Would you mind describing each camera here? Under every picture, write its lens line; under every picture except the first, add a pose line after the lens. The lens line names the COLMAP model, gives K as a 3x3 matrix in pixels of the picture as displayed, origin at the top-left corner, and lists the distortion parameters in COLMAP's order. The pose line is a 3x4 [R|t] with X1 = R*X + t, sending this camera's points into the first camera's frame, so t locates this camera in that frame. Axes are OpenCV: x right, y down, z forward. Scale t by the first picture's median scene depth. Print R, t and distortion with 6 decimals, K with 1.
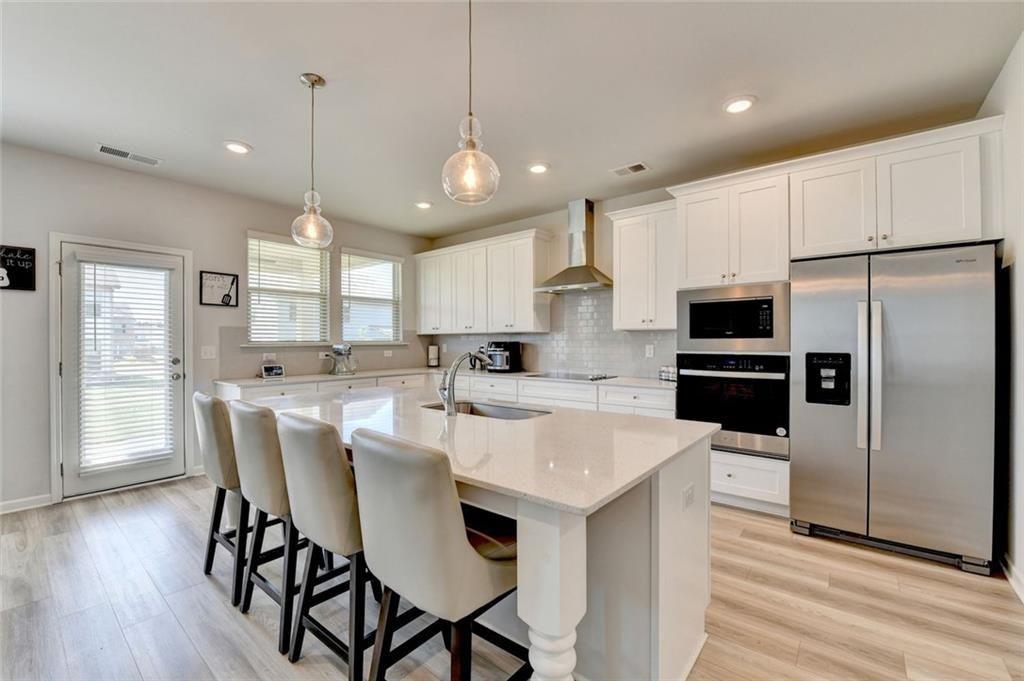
lens RADIAL K [[420.7, 0, 509.1], [0, 420.7, 346.4], [0, 0, 1]] dist [0.000792, 0.000934]
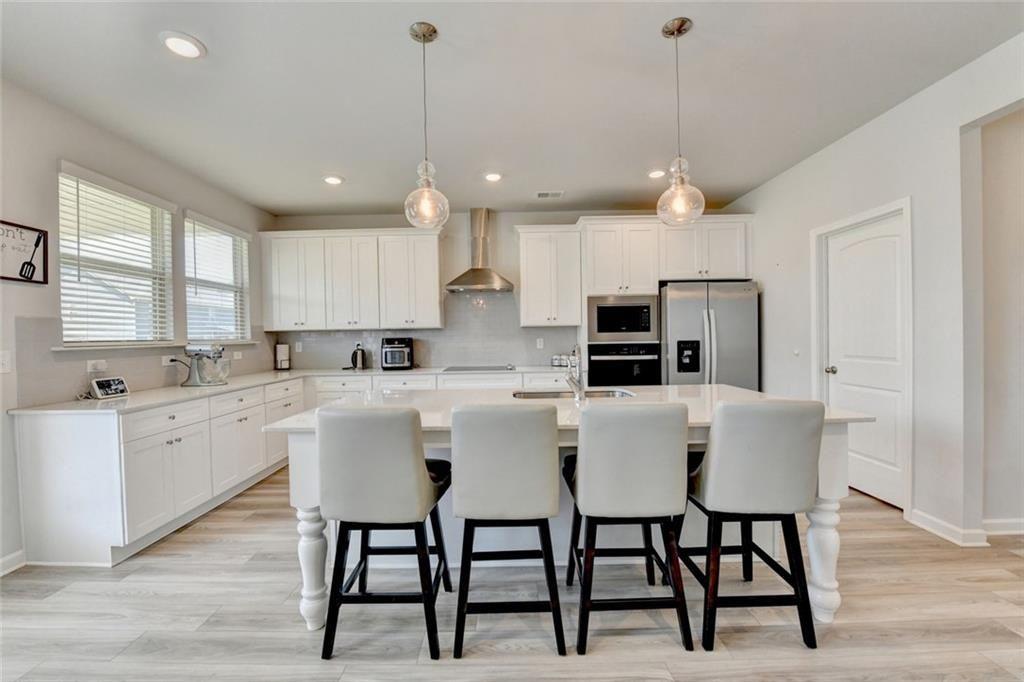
lens RADIAL K [[421.5, 0, 499.7], [0, 421.5, 340.5], [0, 0, 1]] dist [-0.005473, -0.000193]
pose [[0.773202, -0.015995, 0.633958, -0.512098], [0.021249, 0.999774, -0.000691, 0.000270], [-0.633804, 0.014005, 0.773367, 0.125783]]
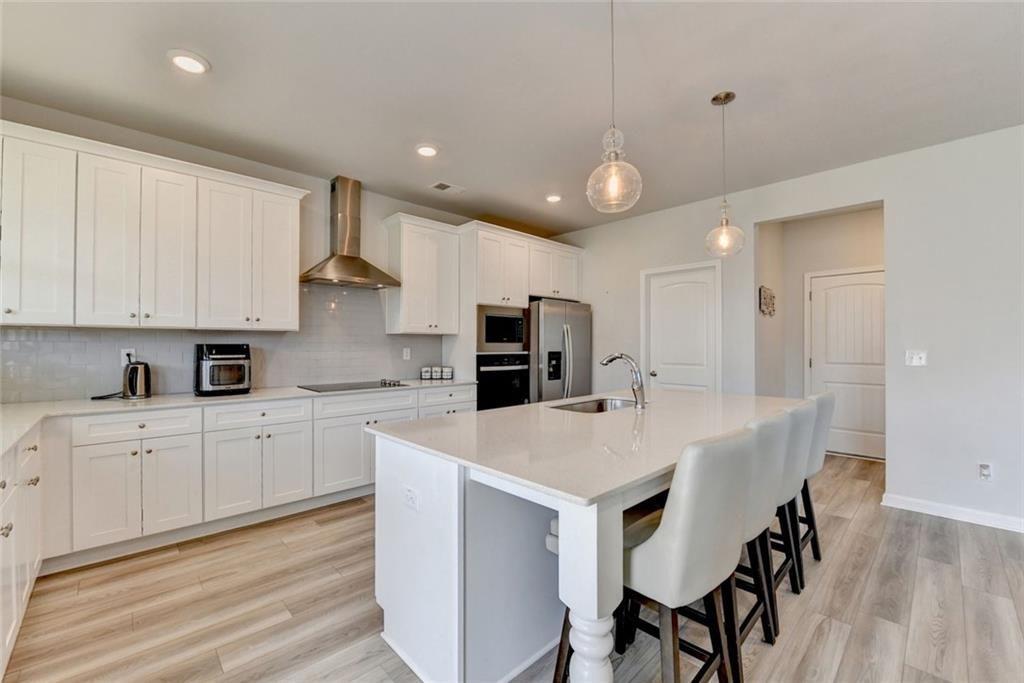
lens RADIAL K [[421.5, 0, 509.6], [0, 421.5, 339.1], [0, 0, 1]] dist [-0.005473, -0.000193]
pose [[0.115291, 0.015035, 0.993218, -0.659636], [0.007339, 0.999845, -0.015987, -0.006719], [-0.993305, 0.009133, 0.115163, 0.603008]]
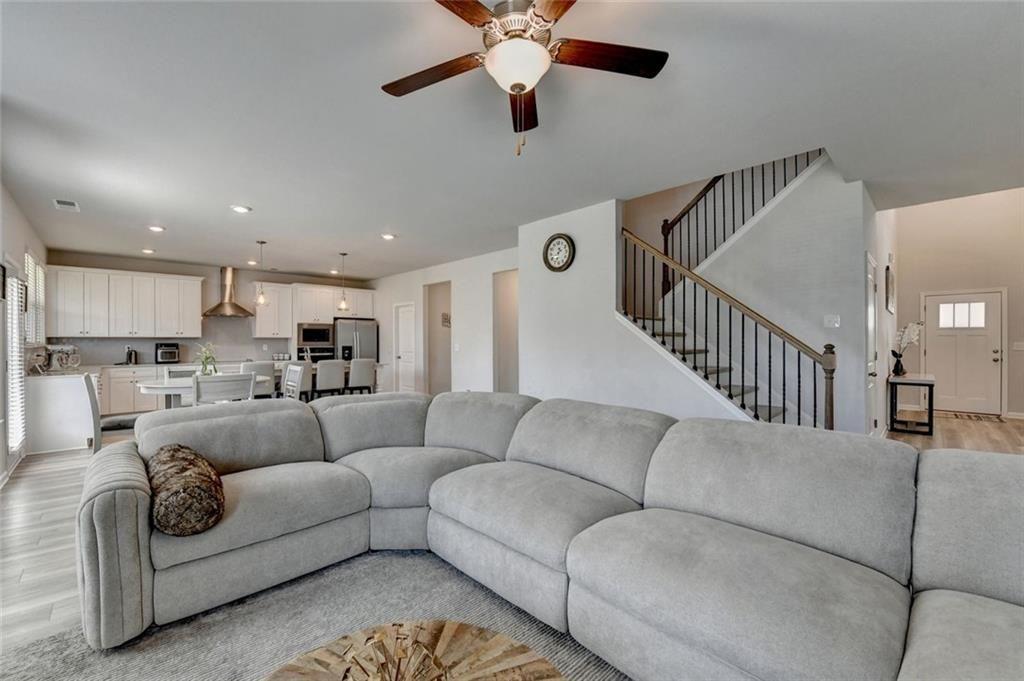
lens RADIAL K [[420.7, 0, 510.7], [0, 420.7, 341.2], [0, 0, 1]] dist [0.000792, 0.000934]
pose [[0.104608, 0.002782, 0.994510, -1.623961], [0.013000, 0.999907, -0.004164, 0.004754], [-0.994429, 0.013364, 0.104562, -0.462107]]
